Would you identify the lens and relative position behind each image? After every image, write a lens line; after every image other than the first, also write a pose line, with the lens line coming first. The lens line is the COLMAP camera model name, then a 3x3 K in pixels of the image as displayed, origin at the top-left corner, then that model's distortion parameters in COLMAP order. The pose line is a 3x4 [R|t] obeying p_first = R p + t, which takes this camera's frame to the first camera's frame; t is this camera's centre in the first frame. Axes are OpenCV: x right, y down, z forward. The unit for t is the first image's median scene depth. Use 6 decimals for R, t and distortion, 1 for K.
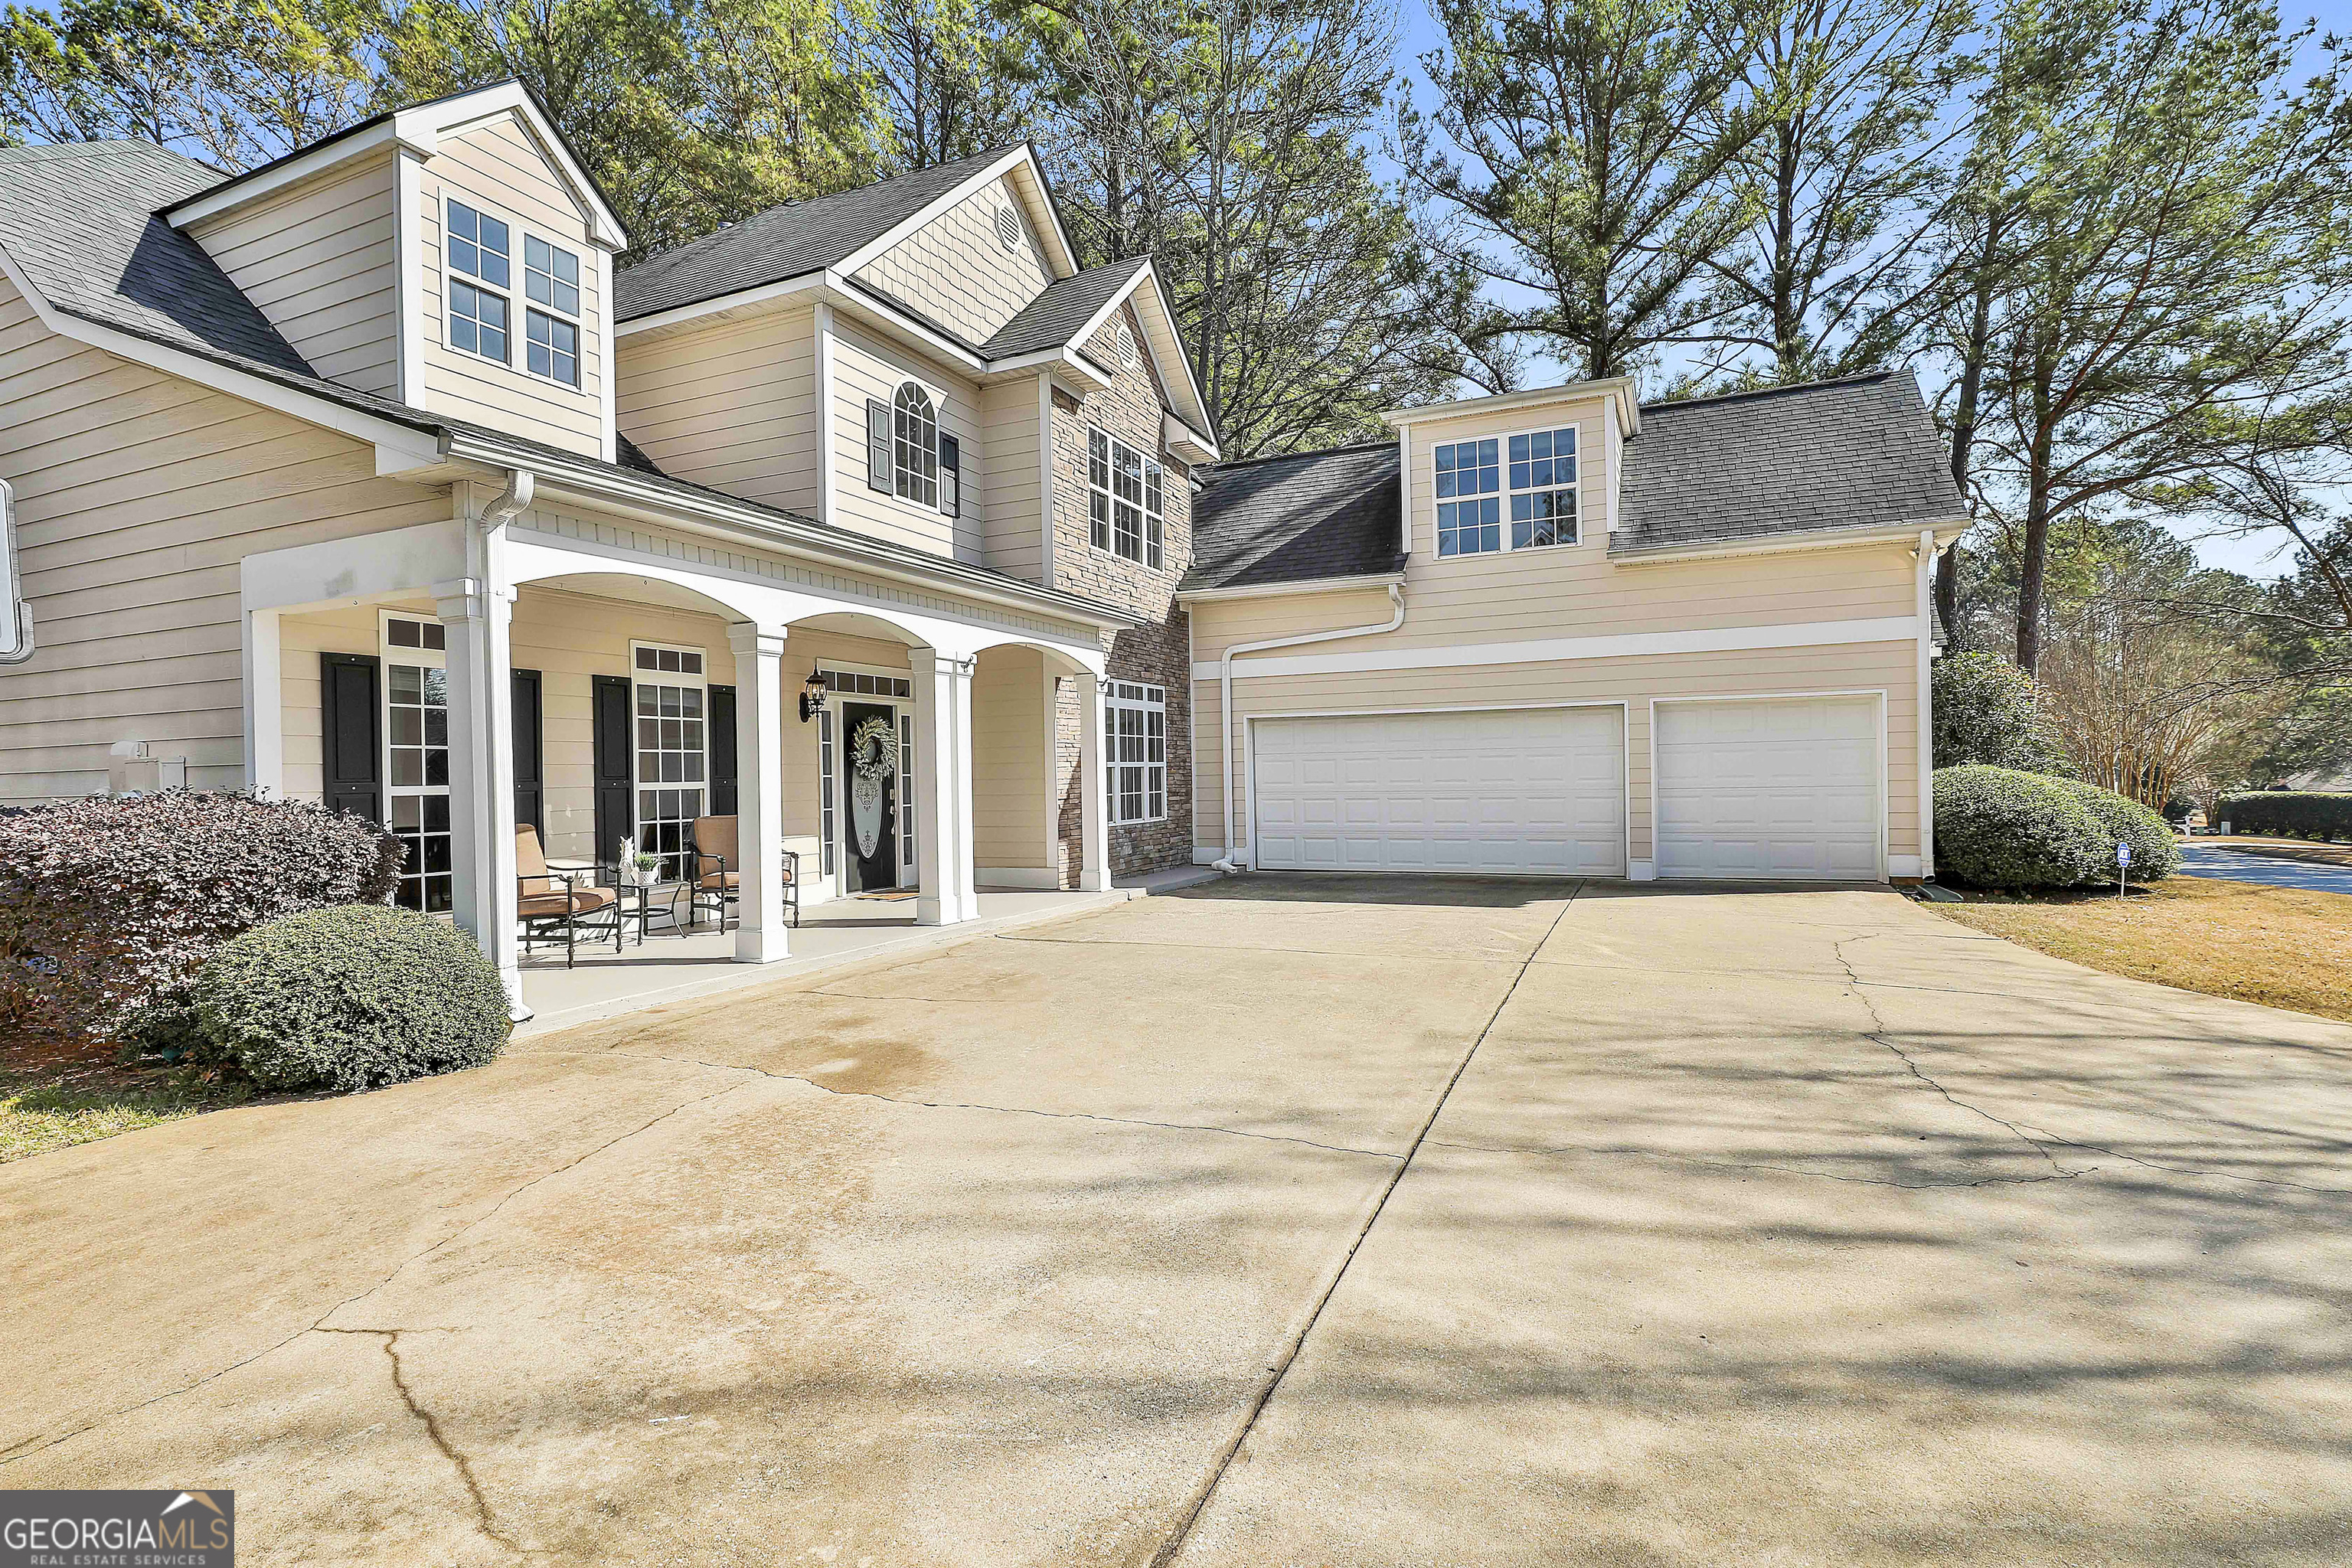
lens RADIAL K [[1128.0, 0, 1186.2], [0, 1128.0, 776.1], [0, 0, 1]] dist [-0.003820, 0.004959]
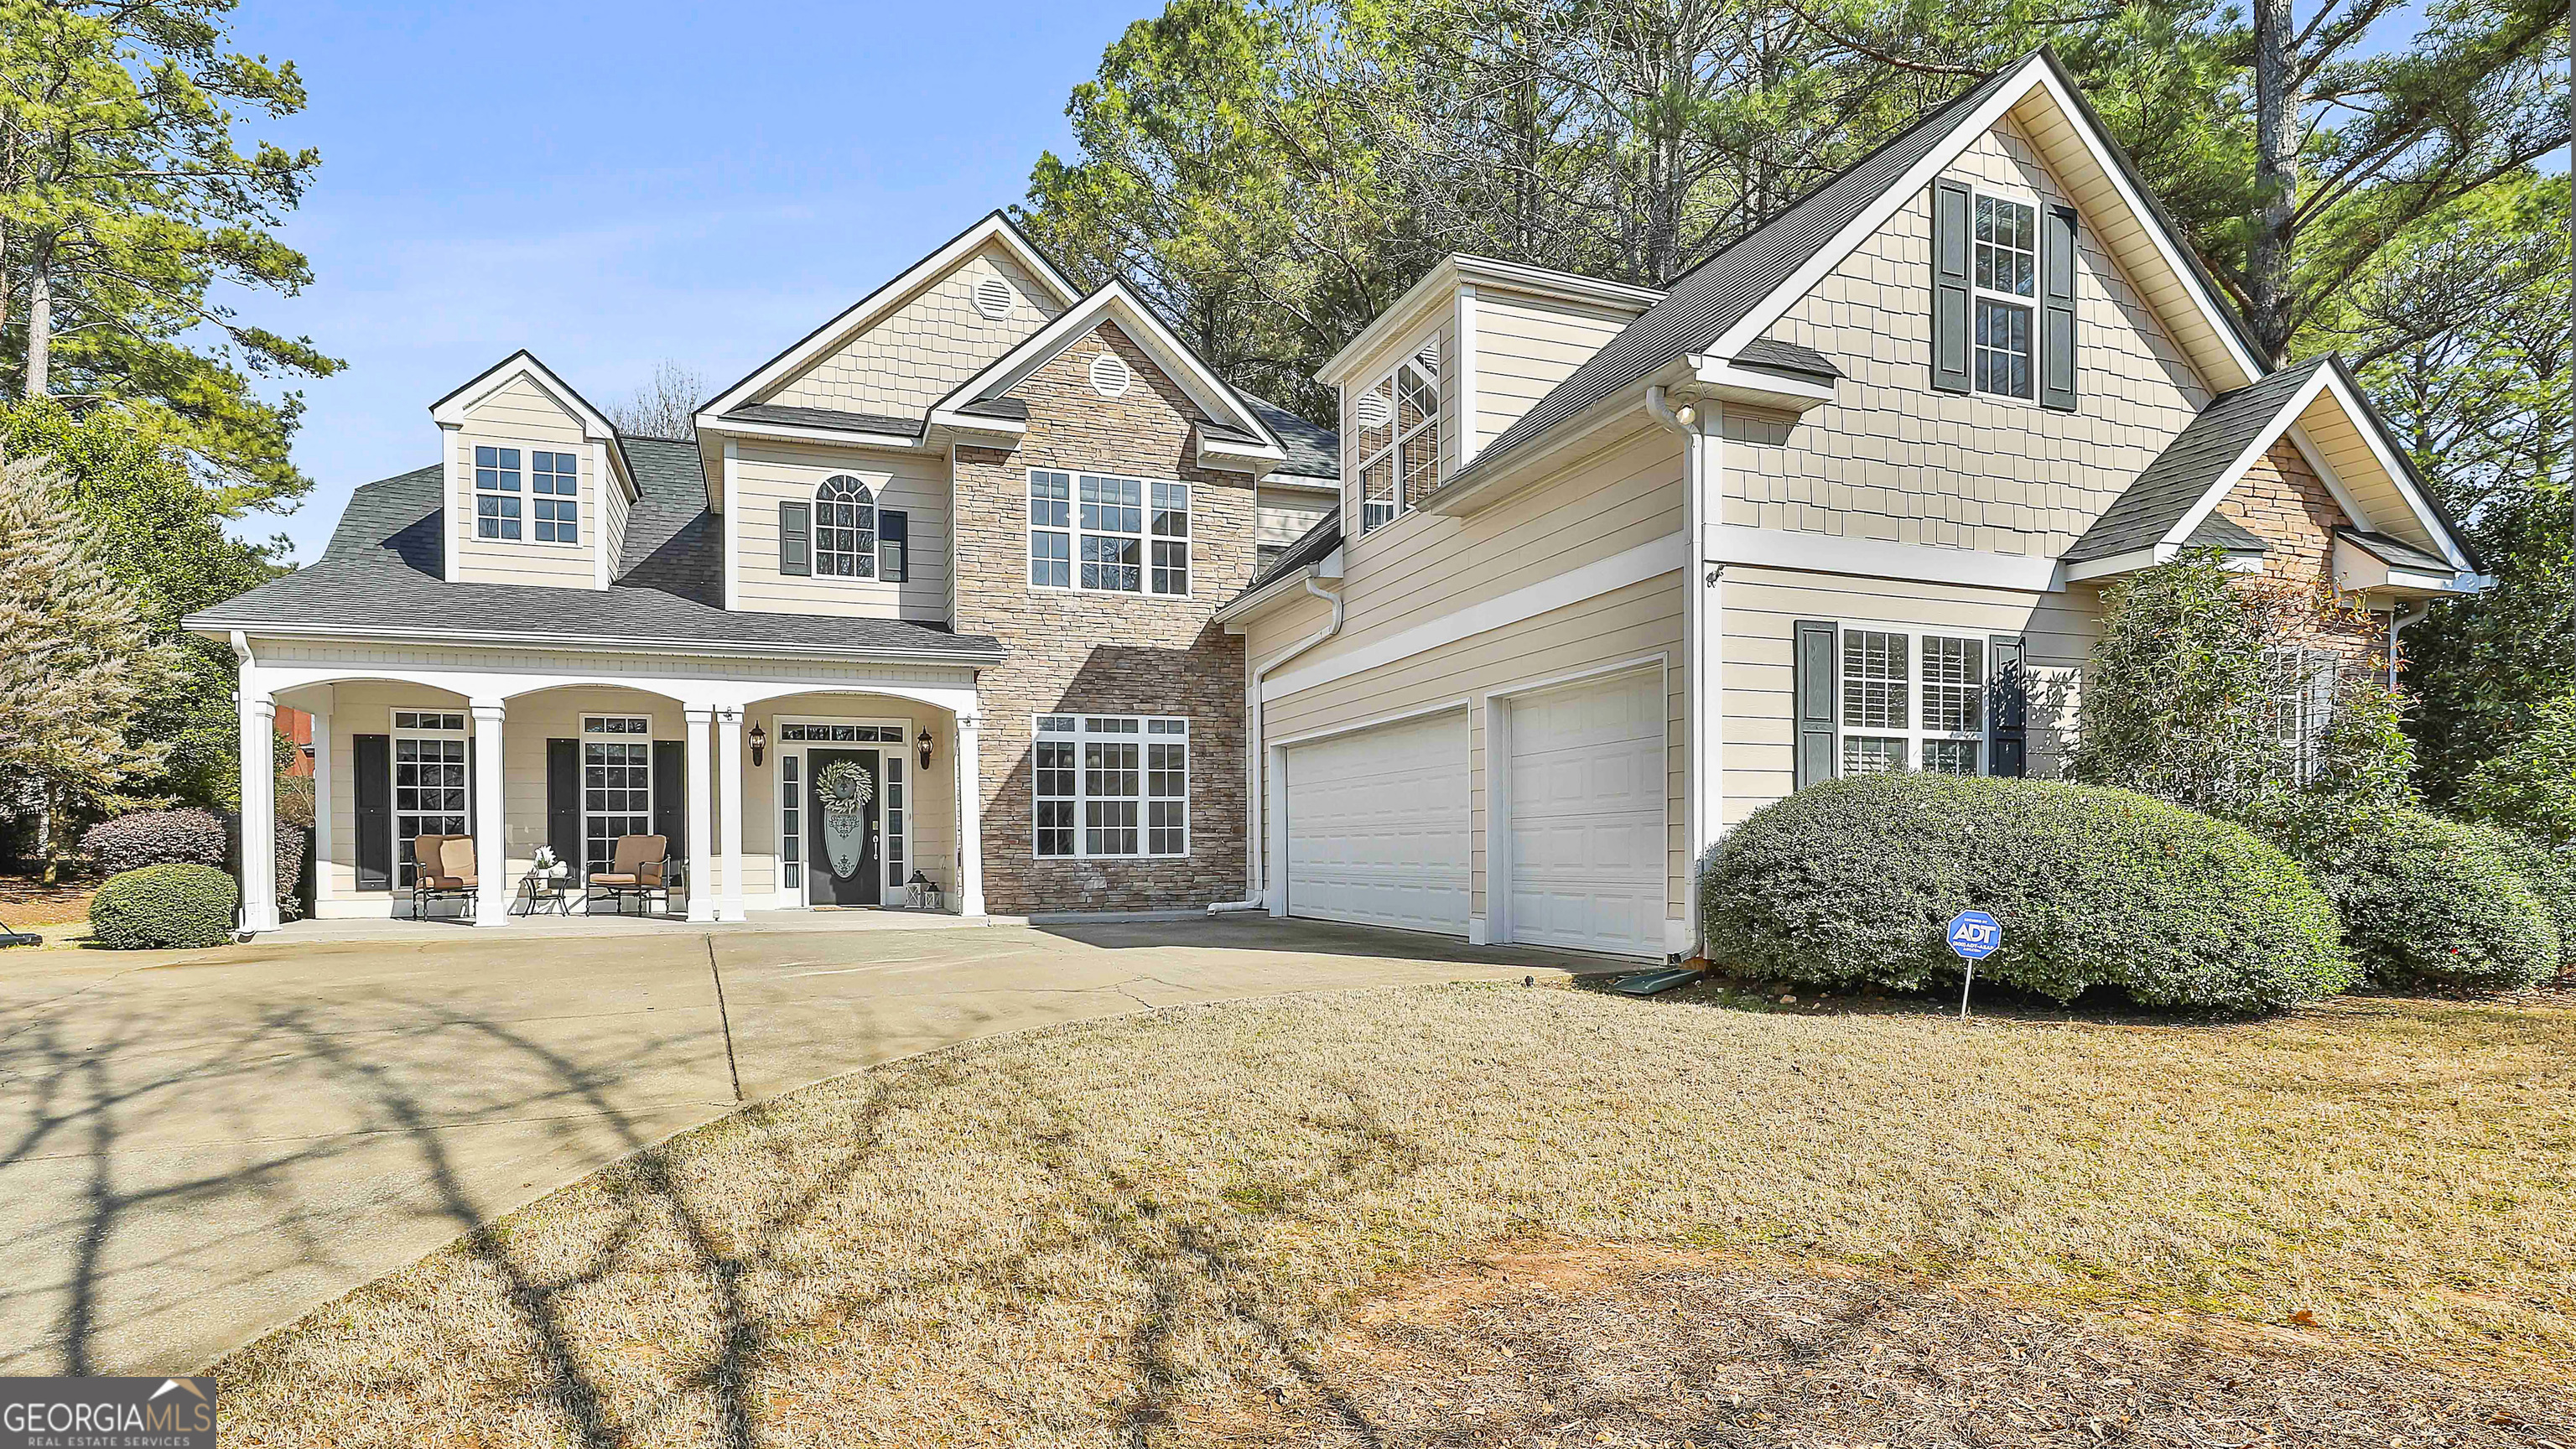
lens RADIAL K [[1266.0, 0, 1281.8], [0, 1266.0, 862.1], [0, 0, 1]] dist [0.000682, 0.000112]
pose [[0.698833, 0.018290, -0.715051, 1.022919], [-0.004334, 0.999763, 0.021338, 0.025758], [0.715272, -0.011813, 0.698746, 0.391210]]
